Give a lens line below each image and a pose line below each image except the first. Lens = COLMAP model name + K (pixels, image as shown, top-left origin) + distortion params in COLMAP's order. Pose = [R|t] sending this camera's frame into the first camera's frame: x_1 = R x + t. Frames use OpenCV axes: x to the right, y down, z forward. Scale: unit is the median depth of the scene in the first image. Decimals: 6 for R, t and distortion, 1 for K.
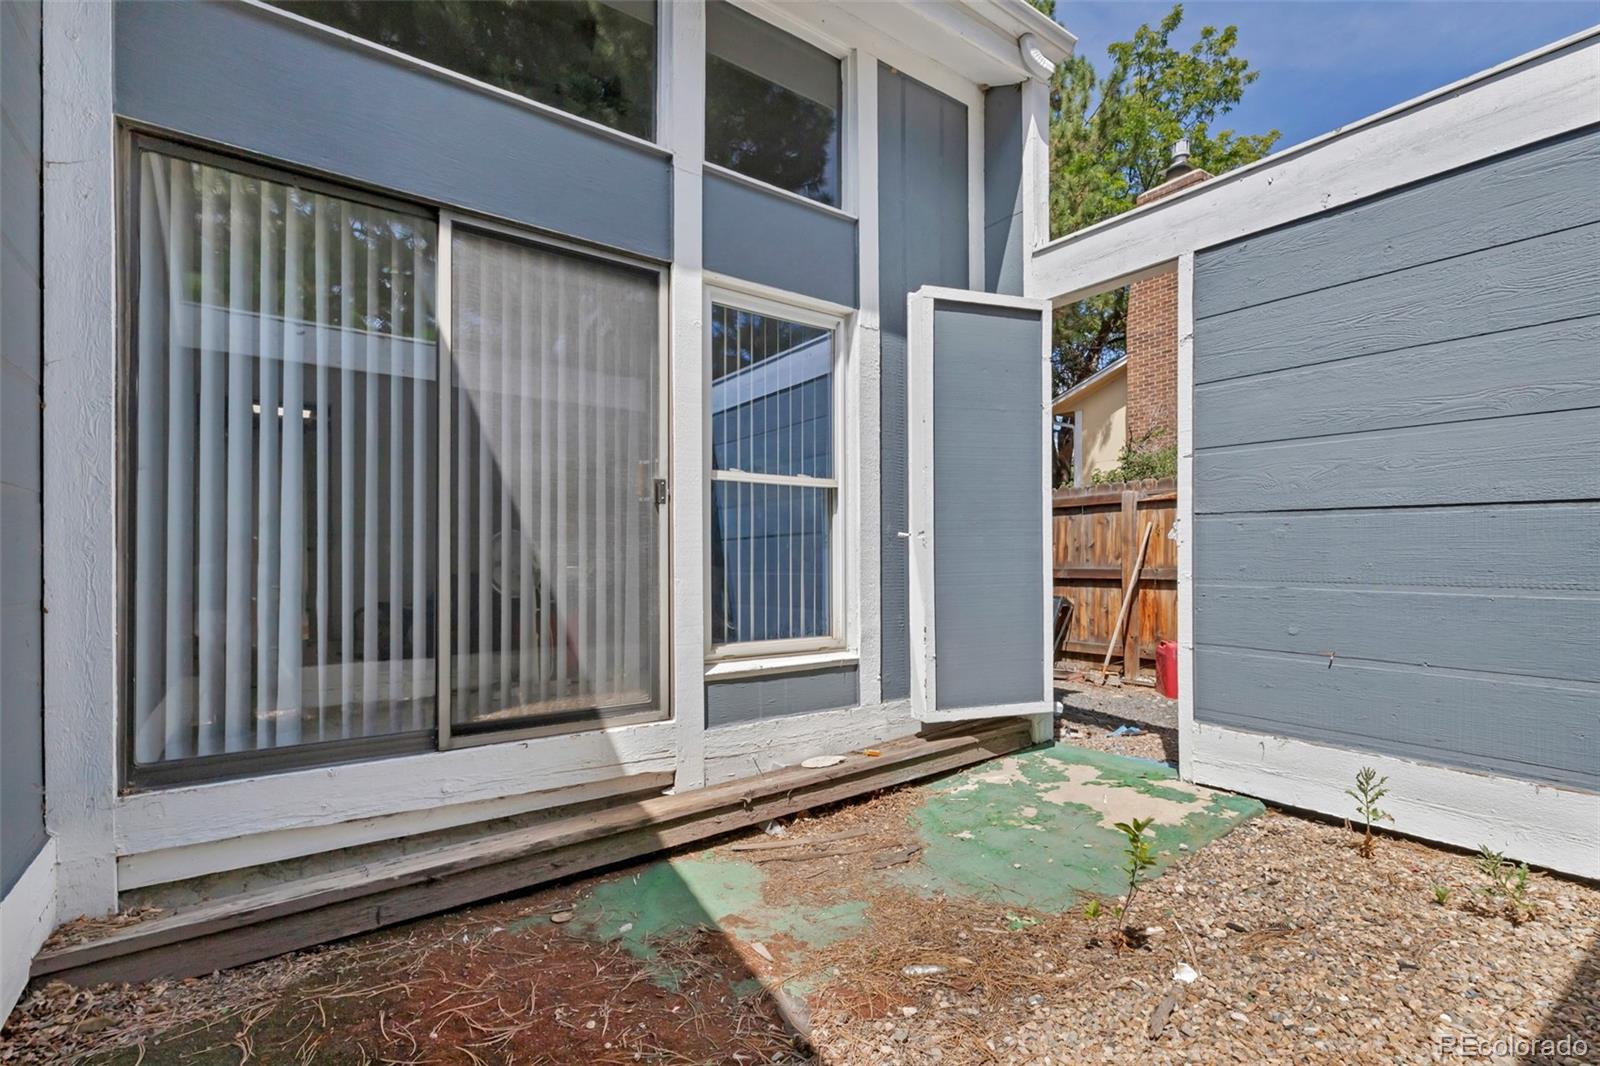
lens RADIAL K [[727.4, 0, 800.0], [0, 727.4, 533.0], [0, 0, 1]] dist [0.001367, 0.000220]
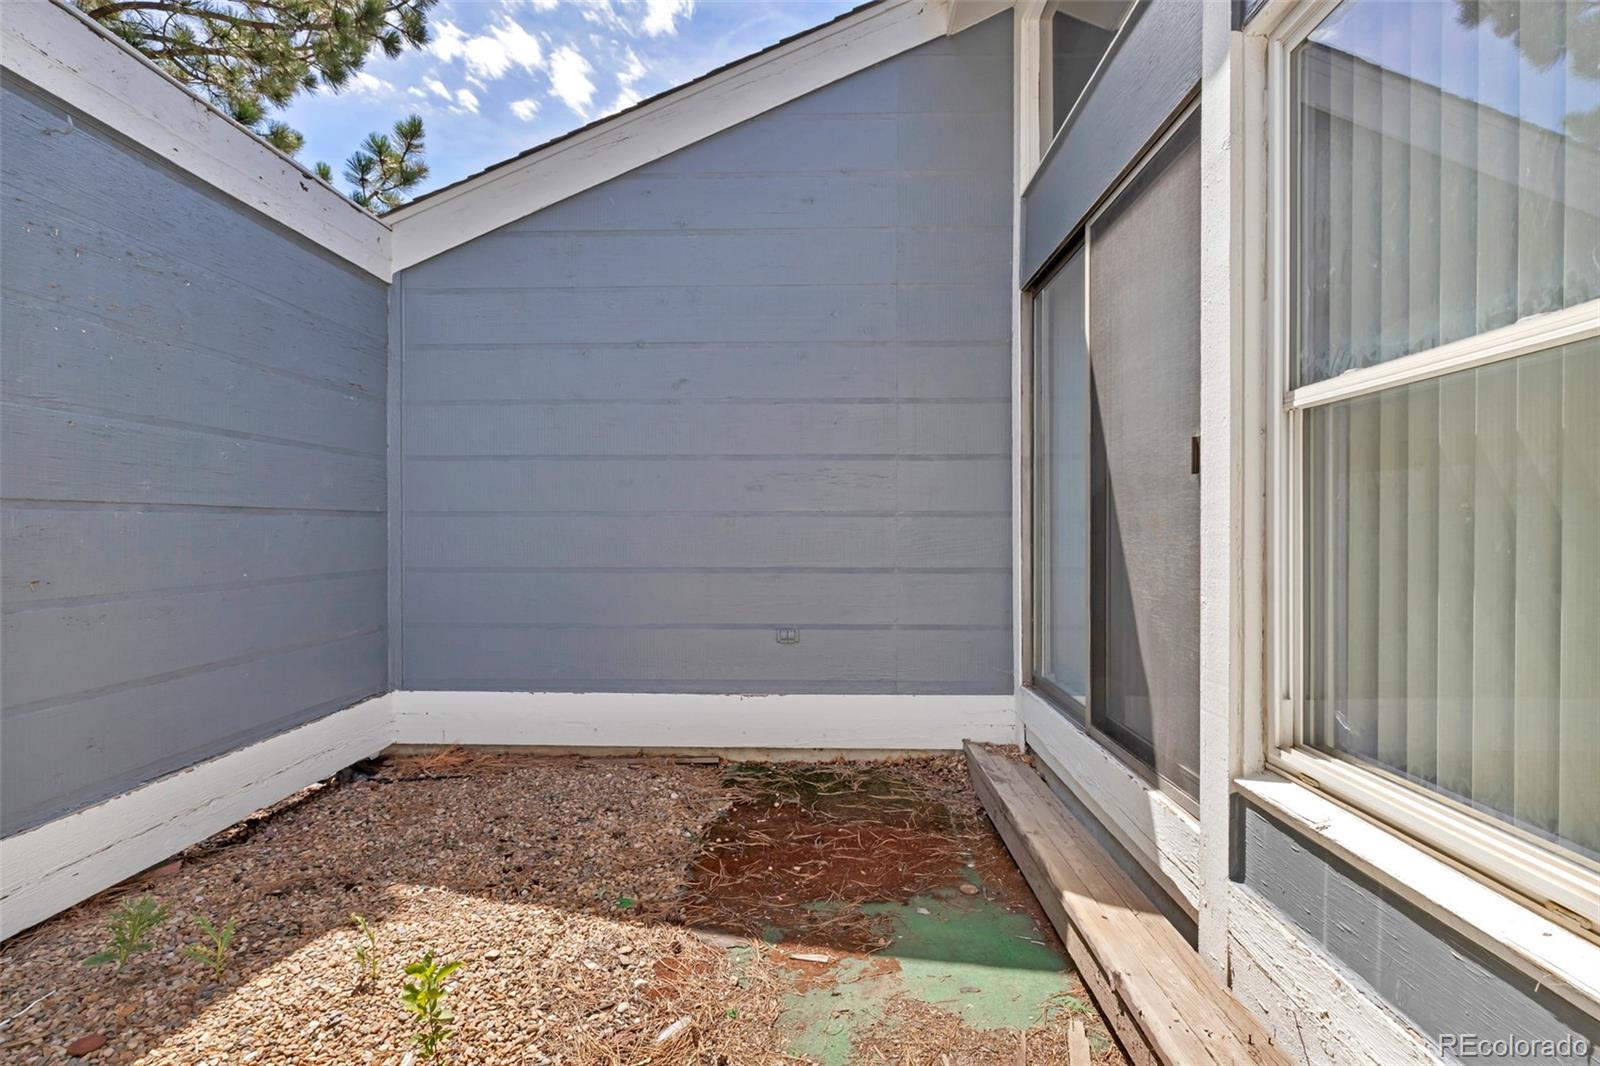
lens RADIAL K [[727.4, 0, 800.0], [0, 727.4, 533.0], [0, 0, 1]] dist [0.001367, 0.000220]
pose [[-0.600352, -0.004683, -0.799722, 0.662016], [0.010138, 0.999858, -0.013465, 0.020350], [0.799672, -0.016191, -0.600219, 1.428653]]
